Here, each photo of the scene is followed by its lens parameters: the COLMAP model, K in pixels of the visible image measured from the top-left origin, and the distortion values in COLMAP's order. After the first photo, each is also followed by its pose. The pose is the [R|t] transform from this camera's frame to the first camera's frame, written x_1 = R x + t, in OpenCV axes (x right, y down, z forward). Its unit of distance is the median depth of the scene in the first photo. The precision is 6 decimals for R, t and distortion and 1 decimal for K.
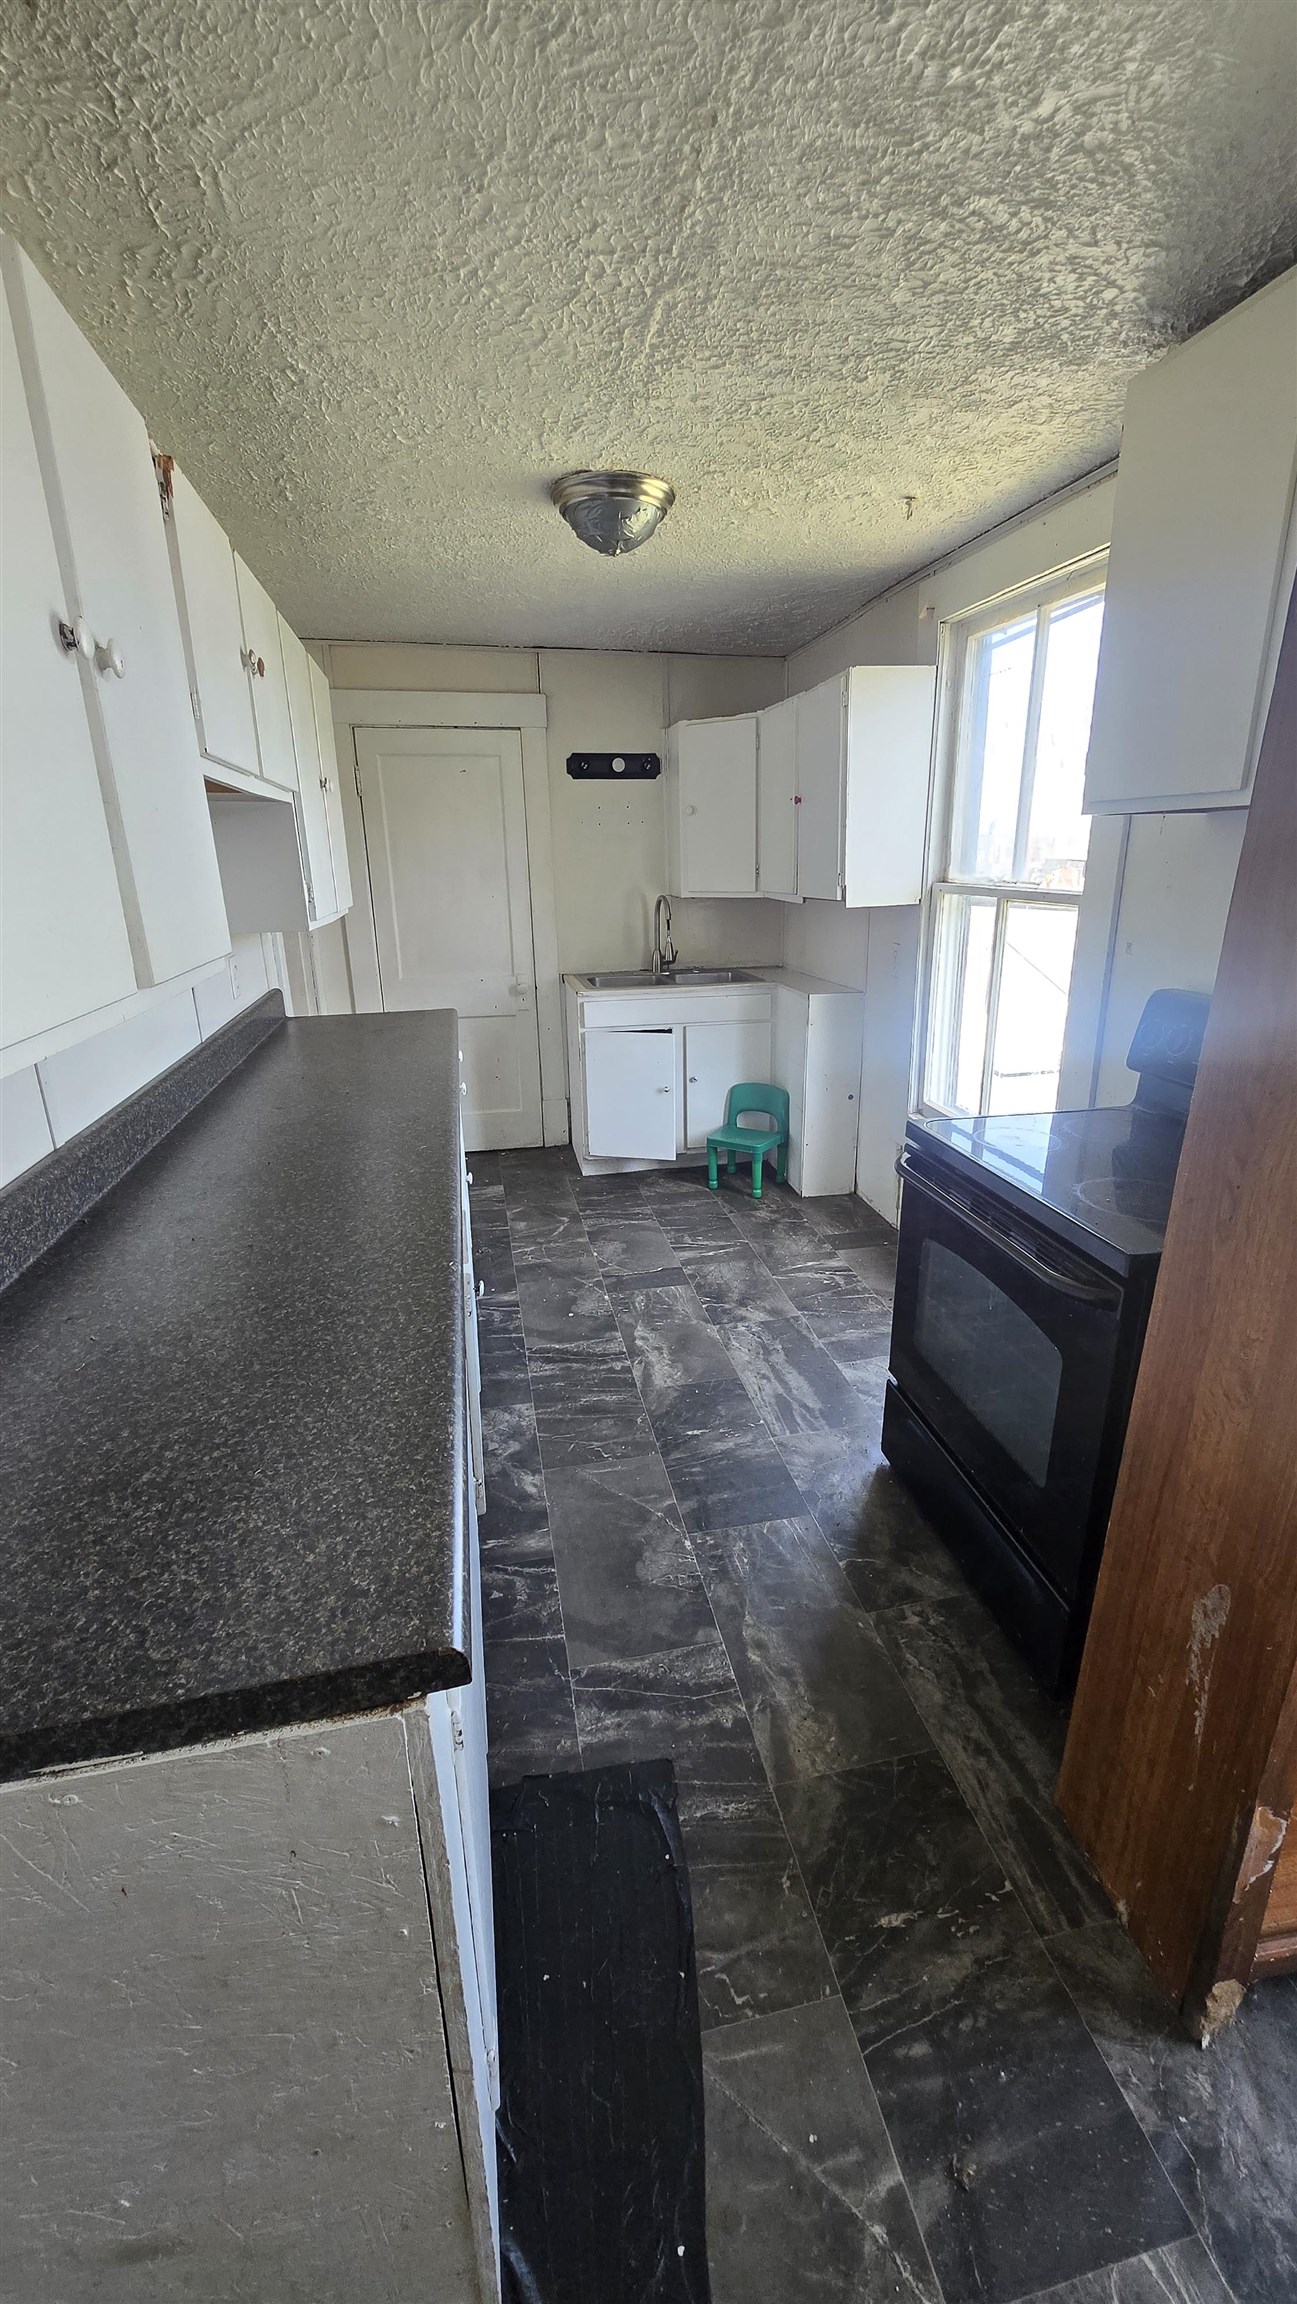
lens RADIAL K [[915.2, 0, 673.3], [0, 915.2, 1148.3], [0, 0, 1]] dist [0.032626, 0.000002]
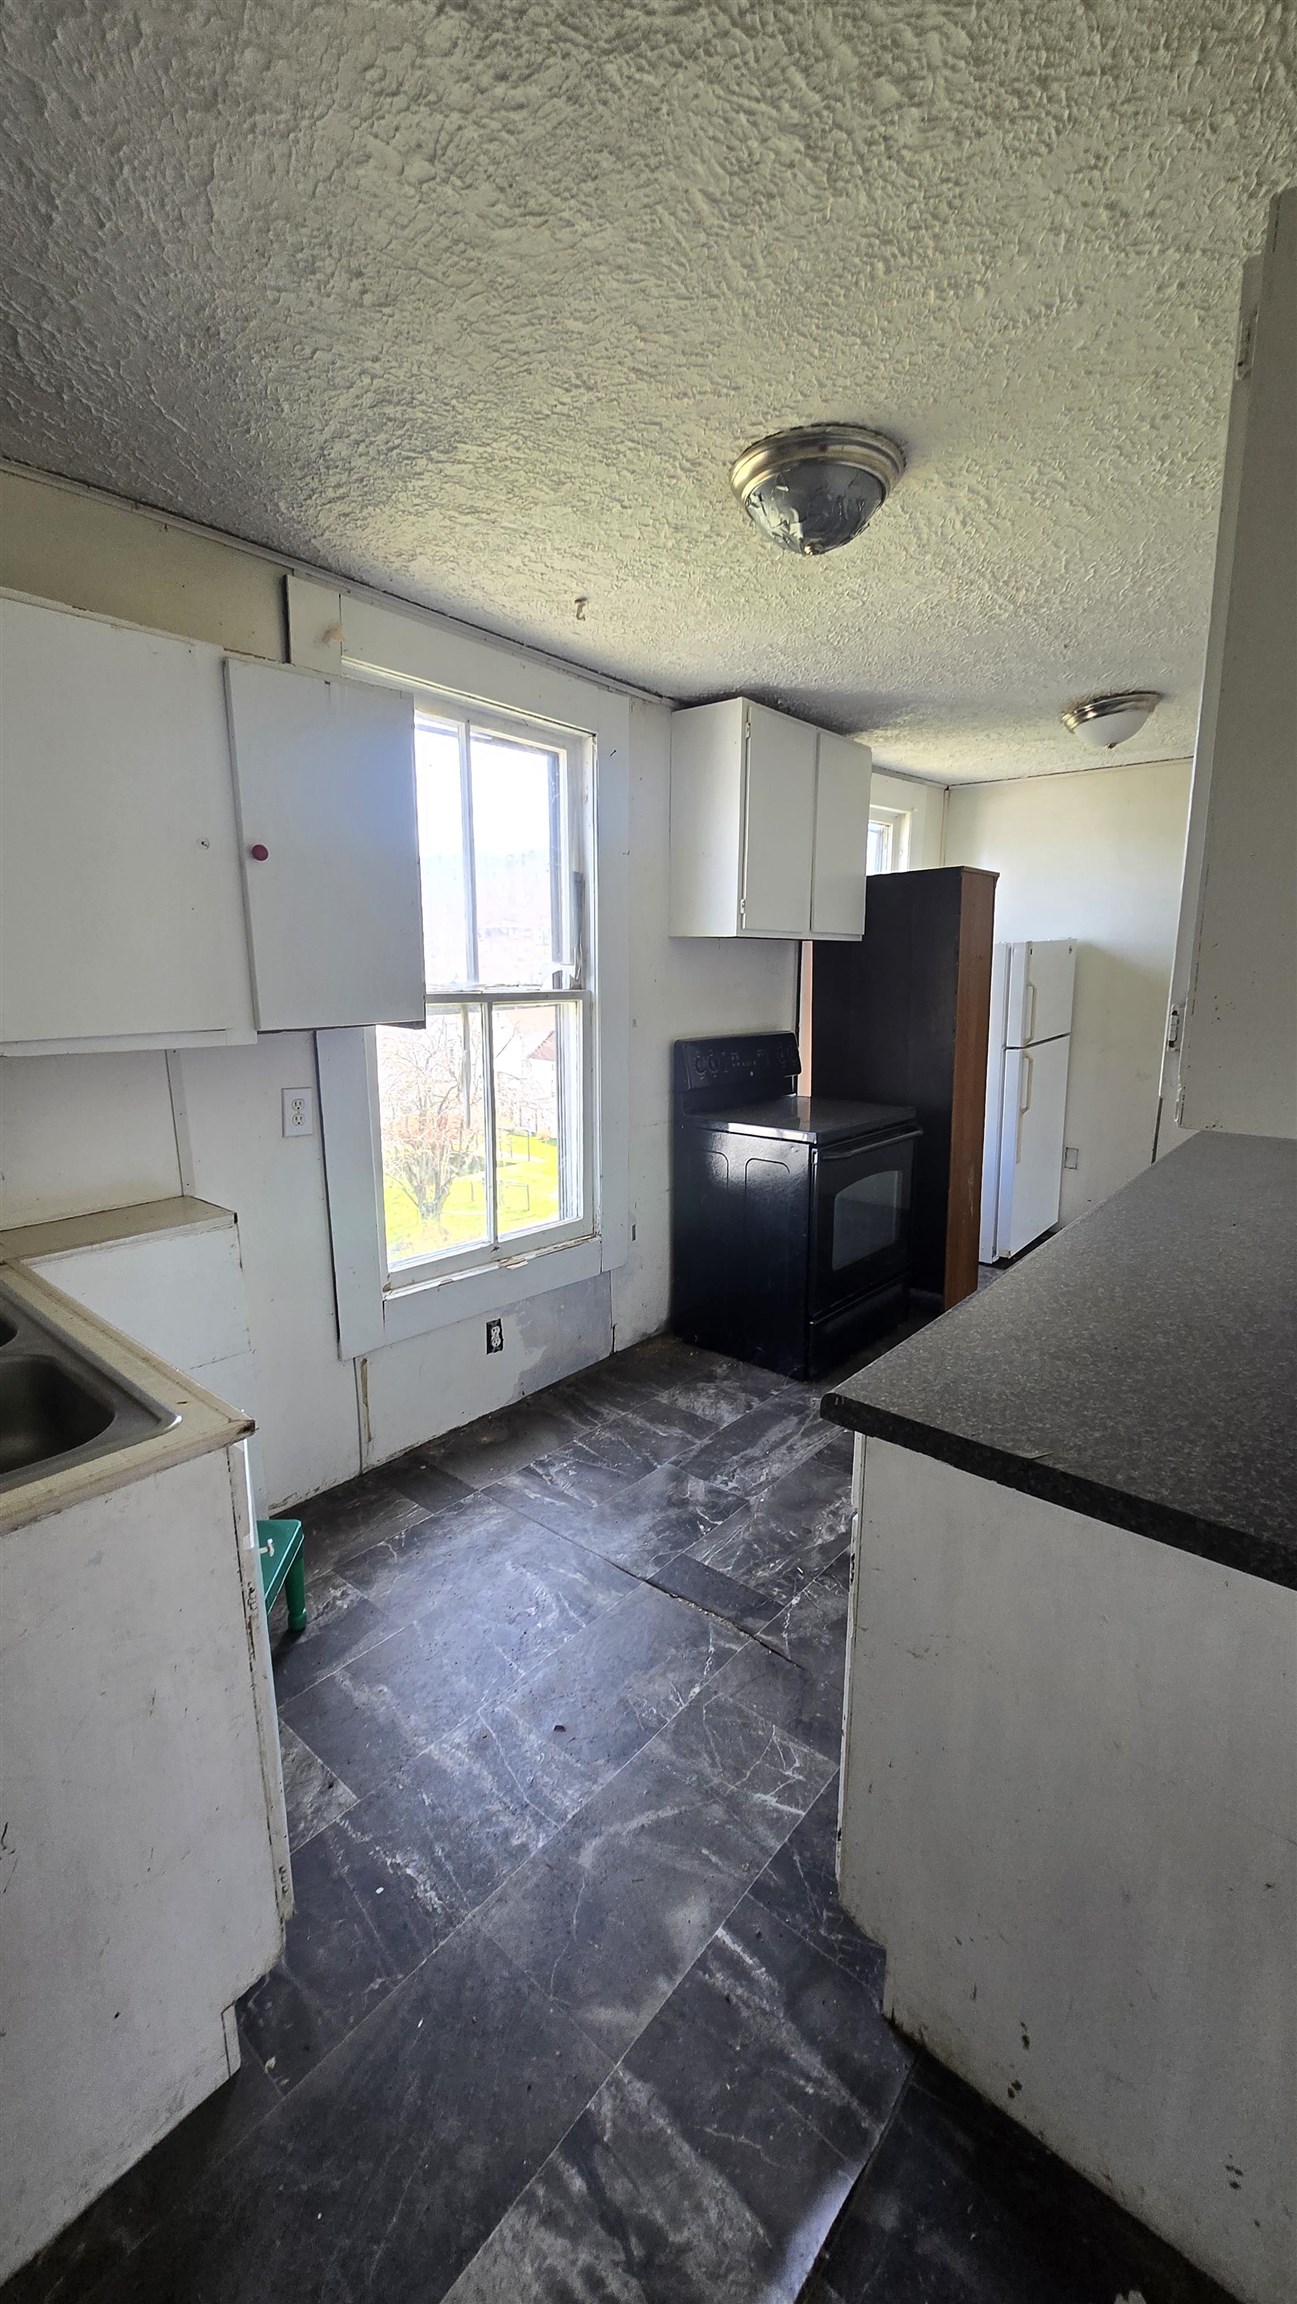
lens RADIAL K [[915.2, 0, 673.3], [0, 915.2, 1148.3], [0, 0, 1]] dist [0.032626, 0.000002]
pose [[-0.608084, -0.151142, 0.779352, -0.505262], [0.252593, 0.893855, 0.370432, -0.411347], [-0.752615, 0.422113, -0.505362, 1.305909]]
